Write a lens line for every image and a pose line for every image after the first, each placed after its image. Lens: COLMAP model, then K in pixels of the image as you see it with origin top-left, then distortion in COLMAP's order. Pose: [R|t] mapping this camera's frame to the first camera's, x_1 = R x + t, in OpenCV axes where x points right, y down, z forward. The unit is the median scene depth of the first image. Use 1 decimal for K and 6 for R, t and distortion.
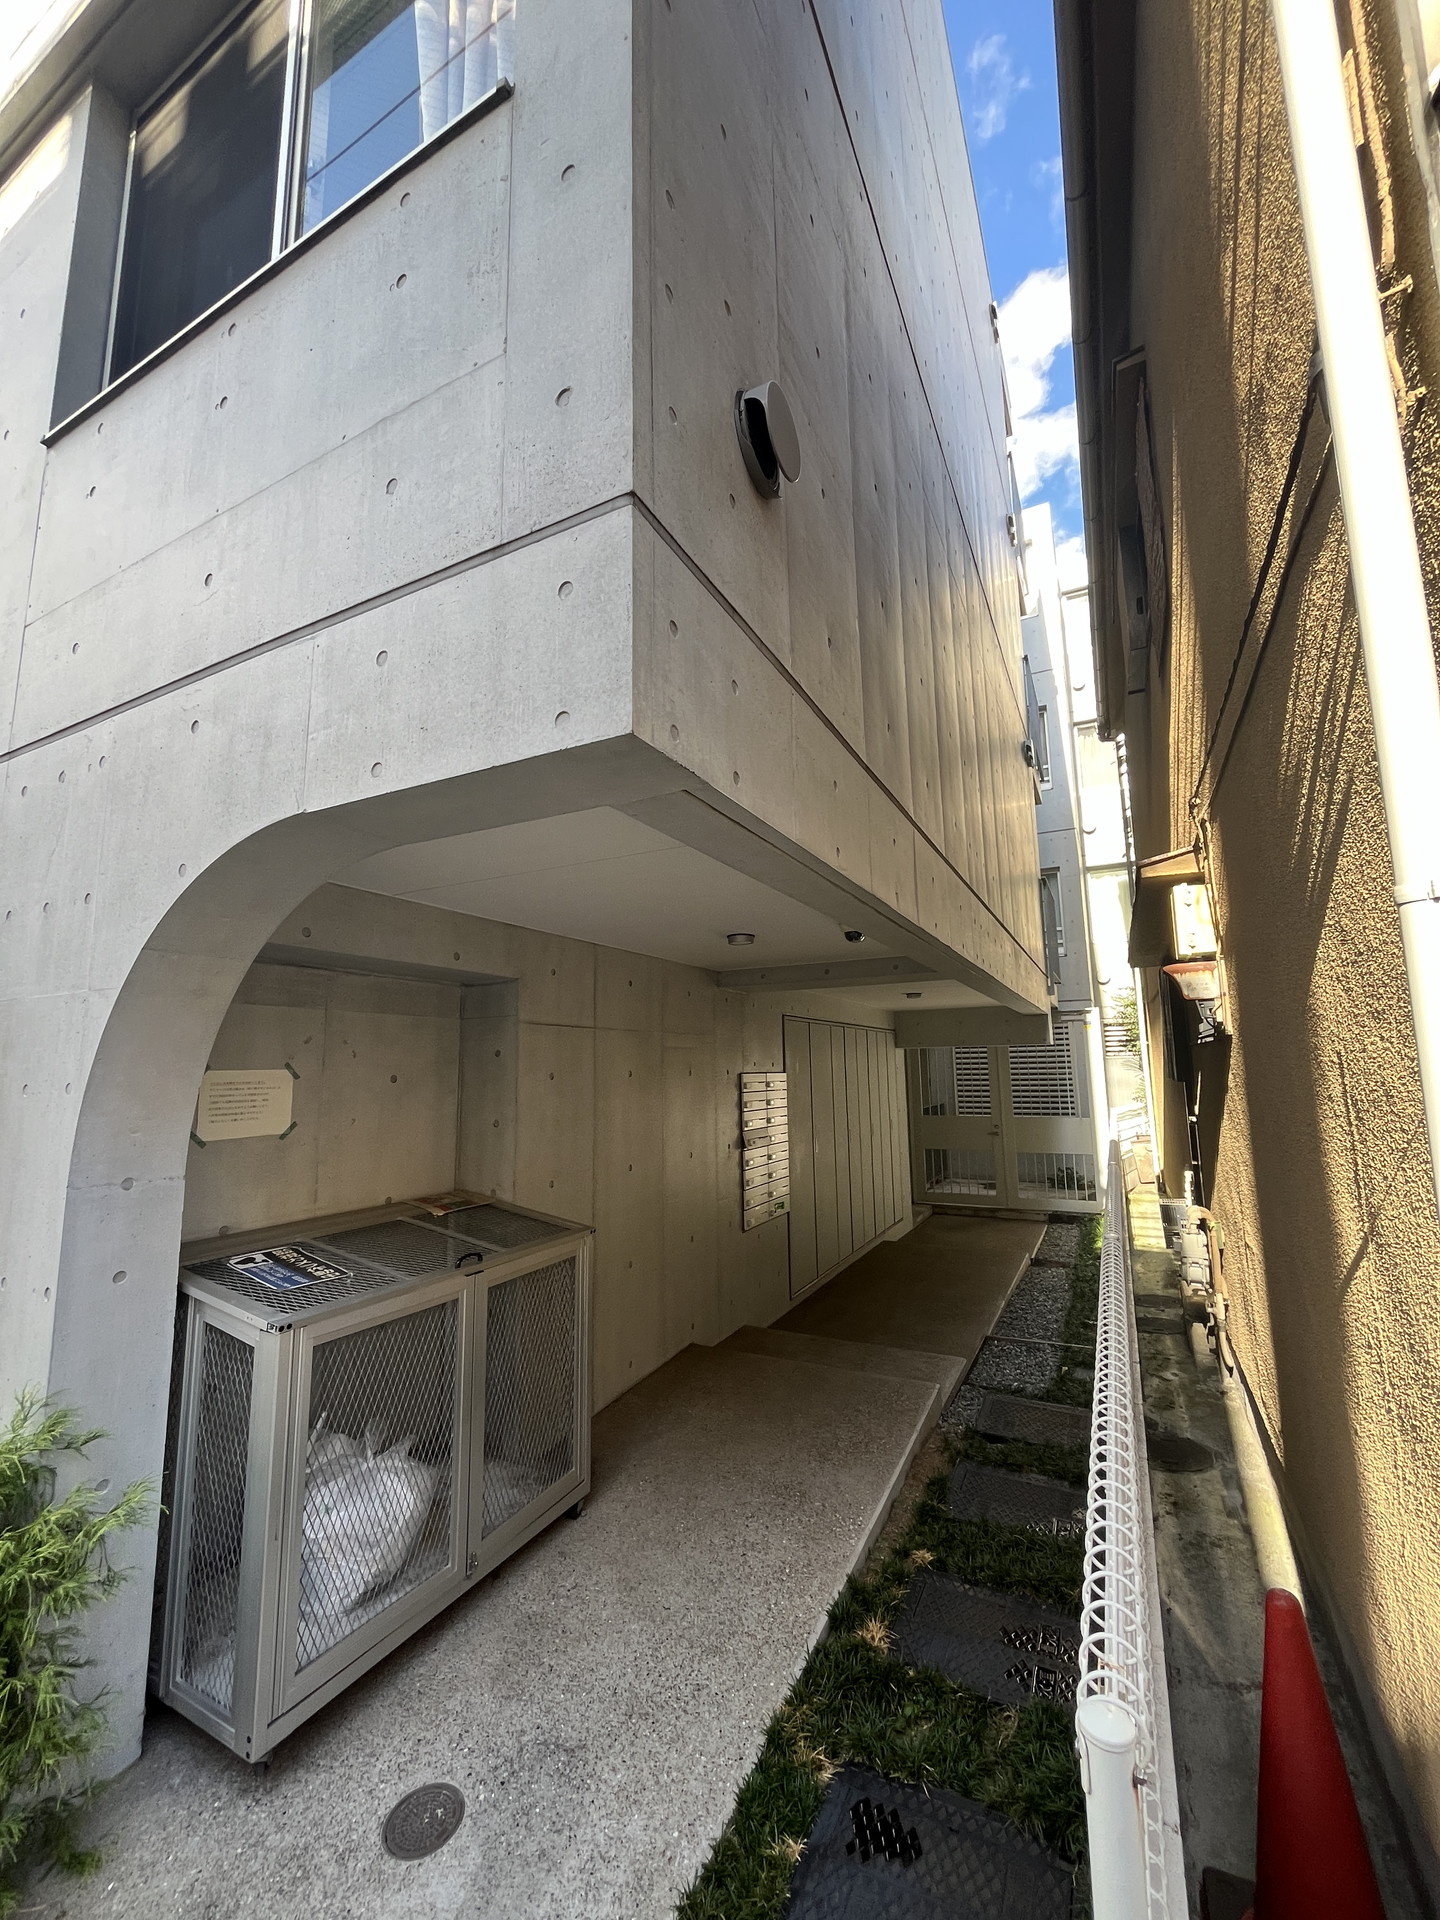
lens RADIAL K [[778.1, 0, 722.3], [0, 778.1, 965.4], [0, 0, 1]] dist [-0.001467, -0.000021]
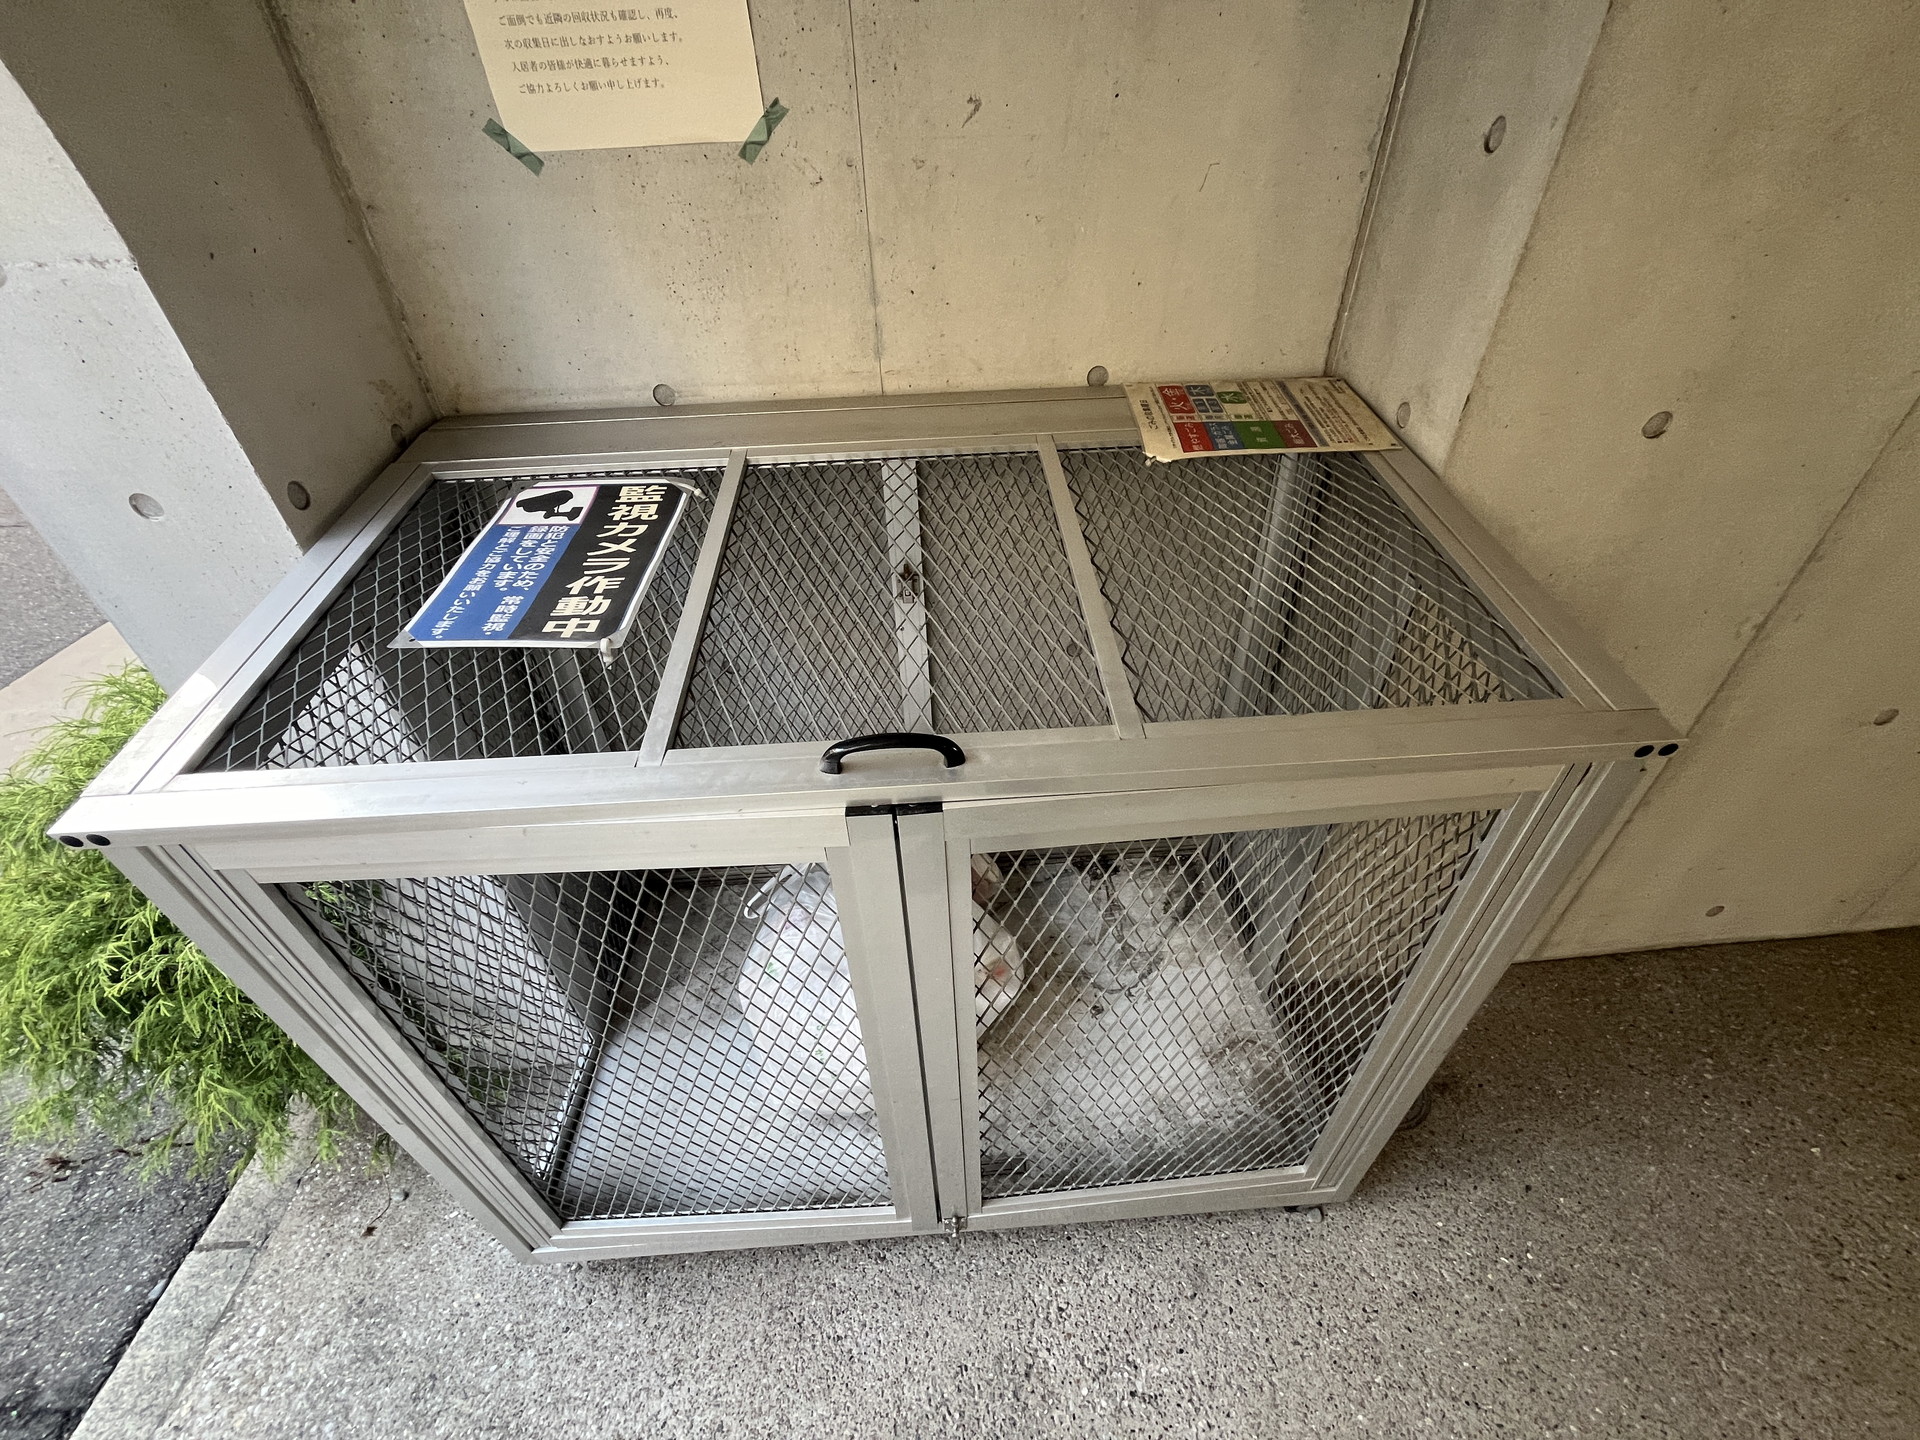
lens RADIAL K [[778.1, 0, 963.5], [0, 778.1, 724.4], [0, 0, 1]] dist [-0.001467, -0.000021]
pose [[0.507384, 0.530341, -0.679190, -0.151021], [0.135530, 0.729257, 0.670683, 0.213417], [0.850995, -0.432345, 0.298136, 0.991618]]
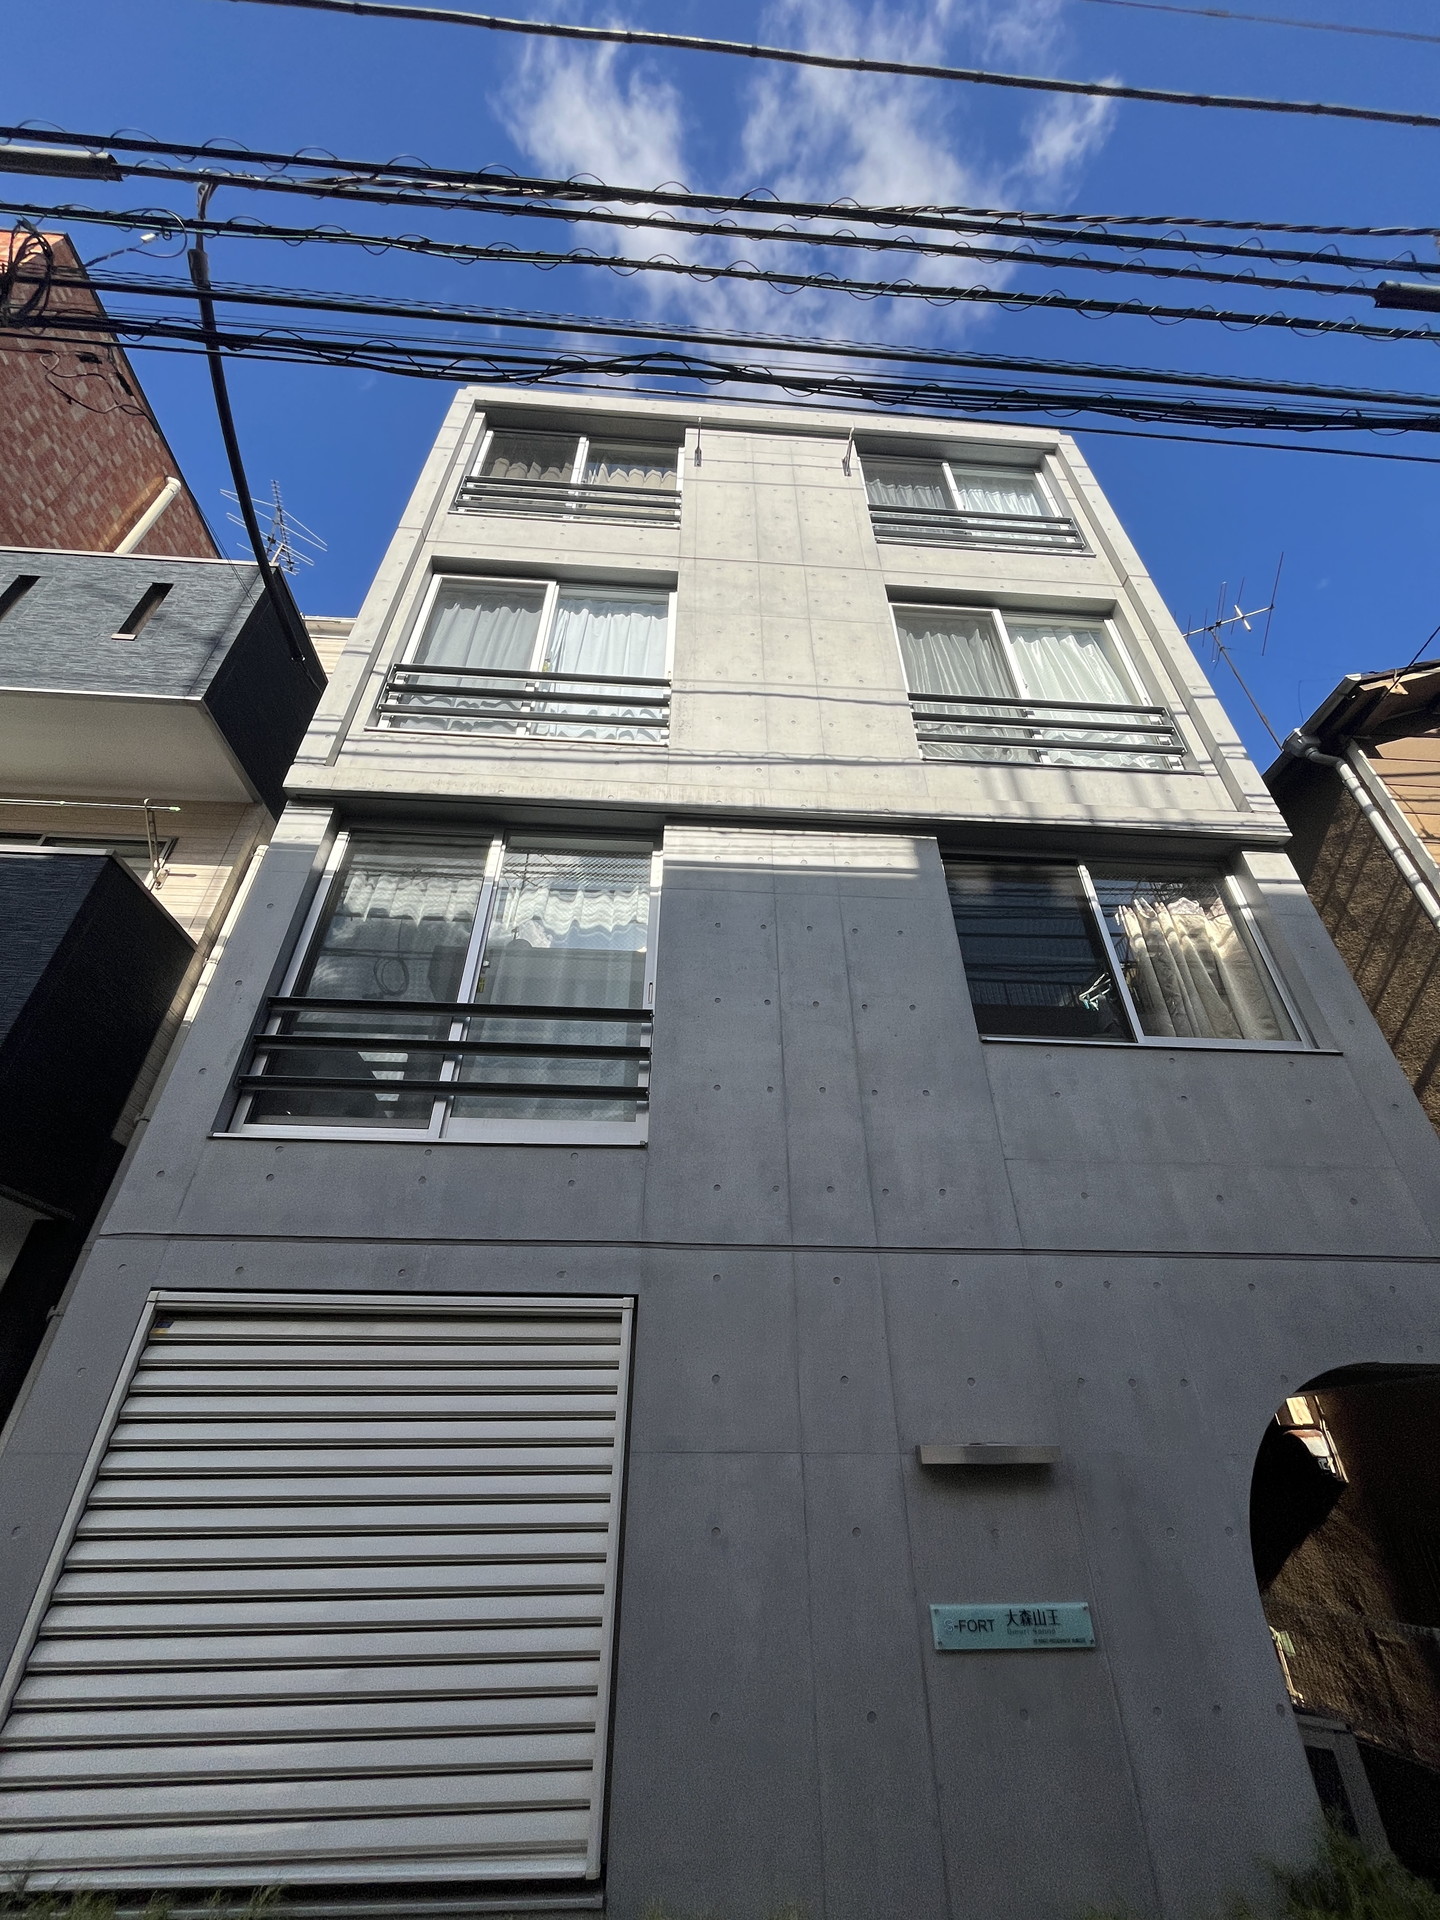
lens RADIAL K [[778.1, 0, 721.6], [0, 778.1, 962.1], [0, 0, 1]] dist [-0.001467, -0.000021]
pose [[0.857411, 0.298110, 0.419495, -2.142209], [-0.083285, 0.884770, -0.458526, -0.034491], [-0.507848, 0.358208, 0.783440, -0.049770]]
